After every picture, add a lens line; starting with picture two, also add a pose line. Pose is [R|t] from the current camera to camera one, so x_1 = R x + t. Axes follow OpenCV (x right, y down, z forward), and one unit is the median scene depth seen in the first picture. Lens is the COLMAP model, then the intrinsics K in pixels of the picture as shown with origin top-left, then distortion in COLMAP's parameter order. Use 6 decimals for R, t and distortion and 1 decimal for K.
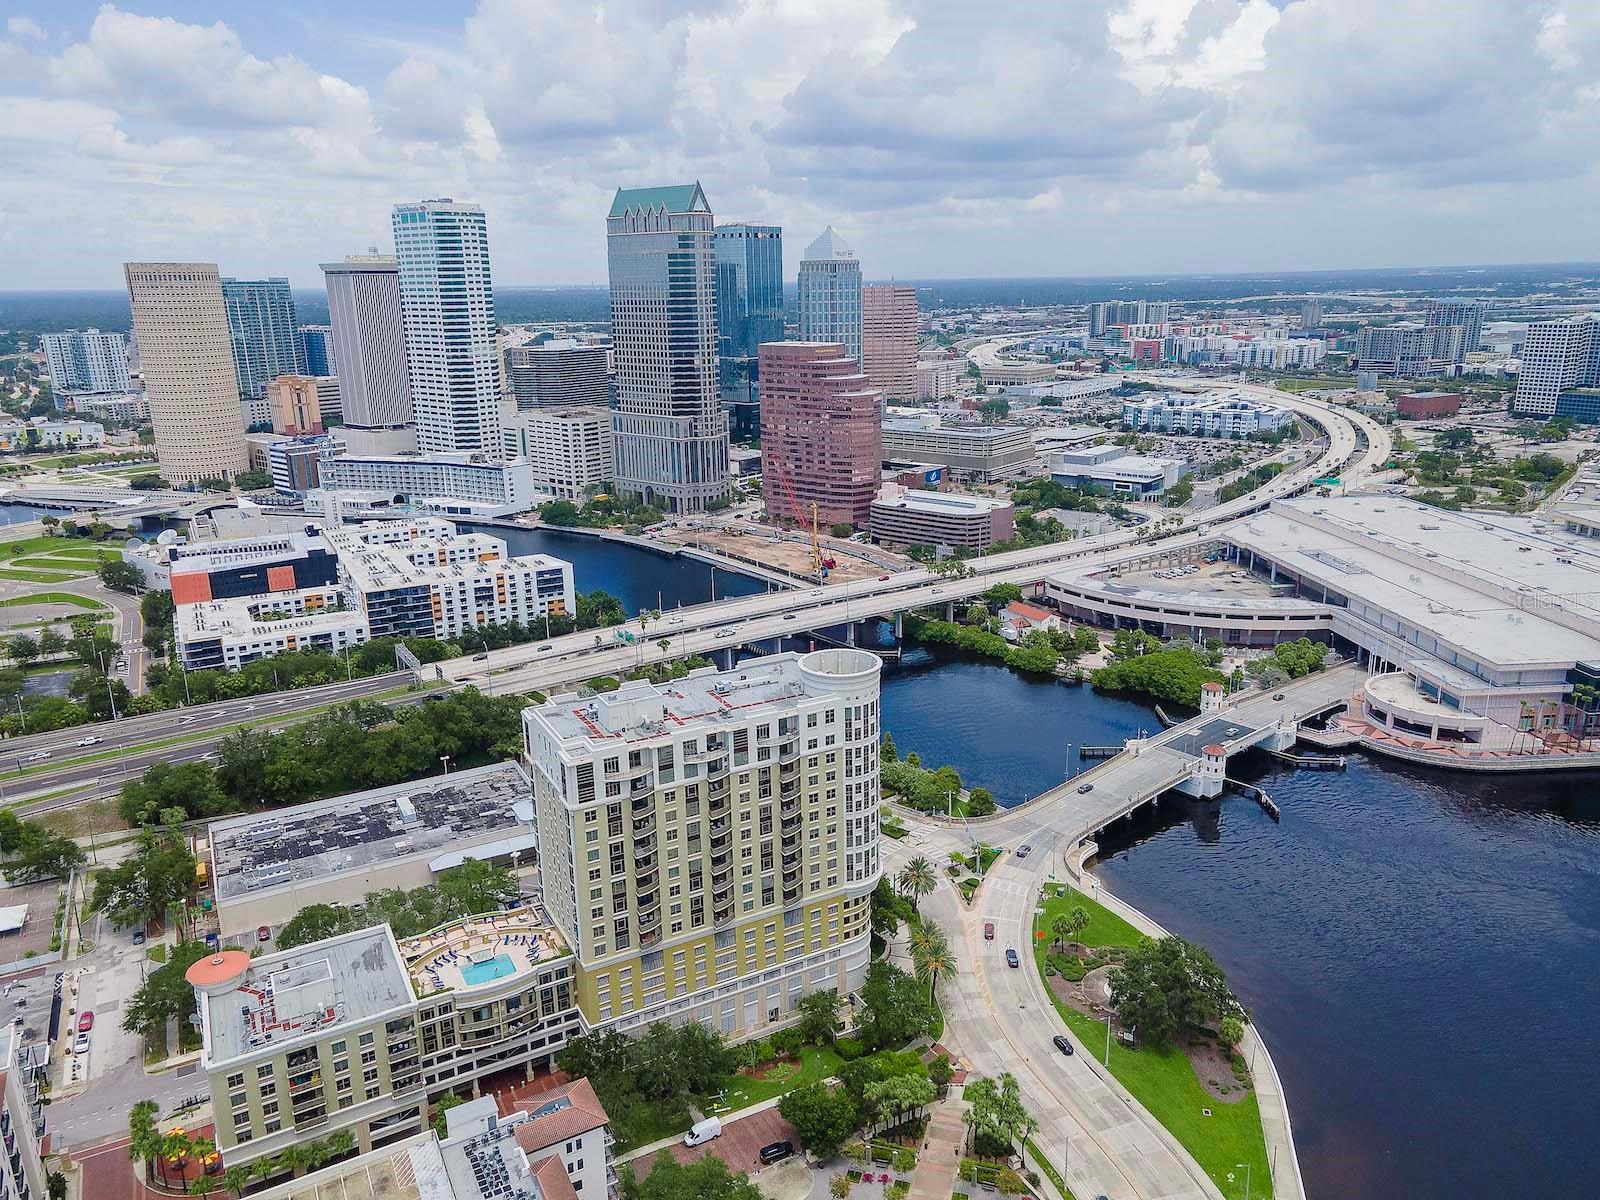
lens RADIAL K [[1153.5, 0, 806.5], [0, 1153.5, 597.8], [0, 0, 1]] dist [0.012613, 0.061888]
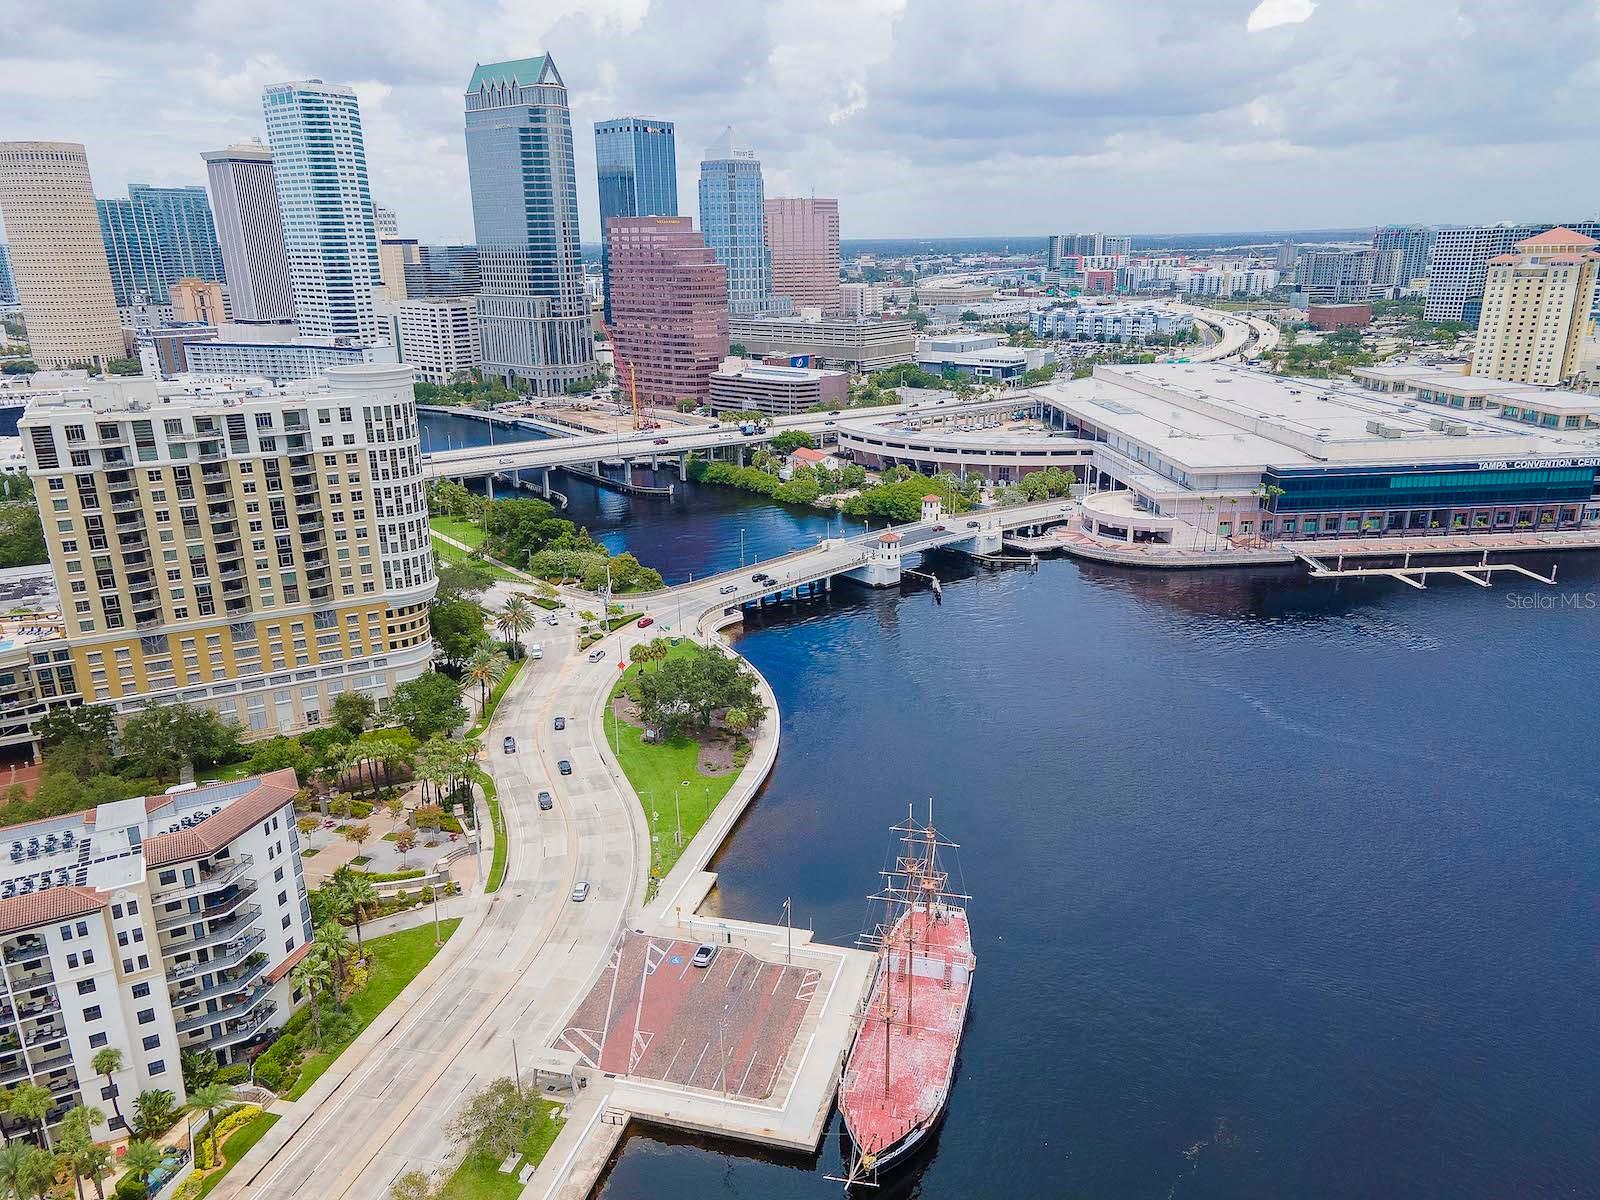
lens RADIAL K [[1153.5, 0, 806.5], [0, 1153.5, 597.8], [0, 0, 1]] dist [0.012613, 0.061888]
pose [[0.999959, 0.006010, -0.006796, 0.192251], [-0.005786, 0.999456, 0.032459, 0.101433], [0.006987, -0.032418, 0.999450, -0.008833]]
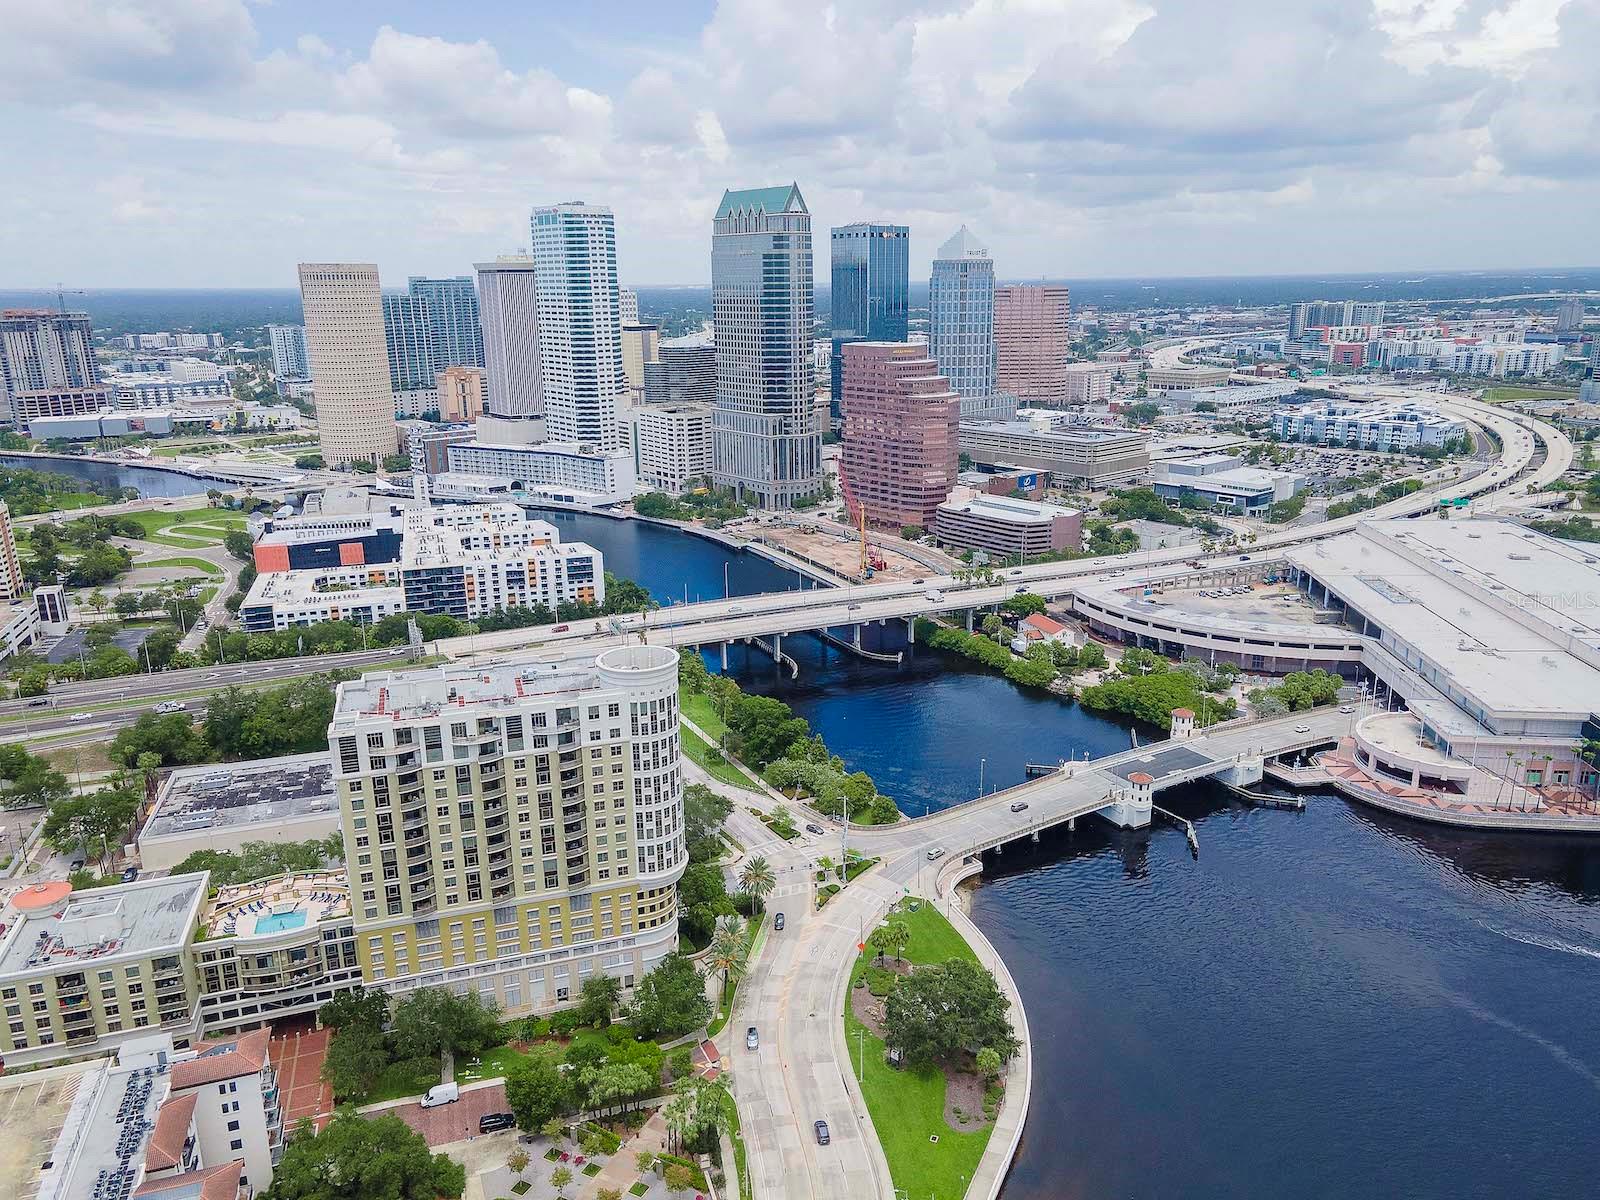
lens RADIAL K [[1153.5, 0, 806.5], [0, 1153.5, 597.8], [0, 0, 1]] dist [0.012613, 0.061888]
pose [[0.982582, 0.053661, -0.177913, 0.162775], [-0.053299, 0.998555, 0.006817, -0.005823], [0.178021, 0.002784, 0.984023, 0.008463]]
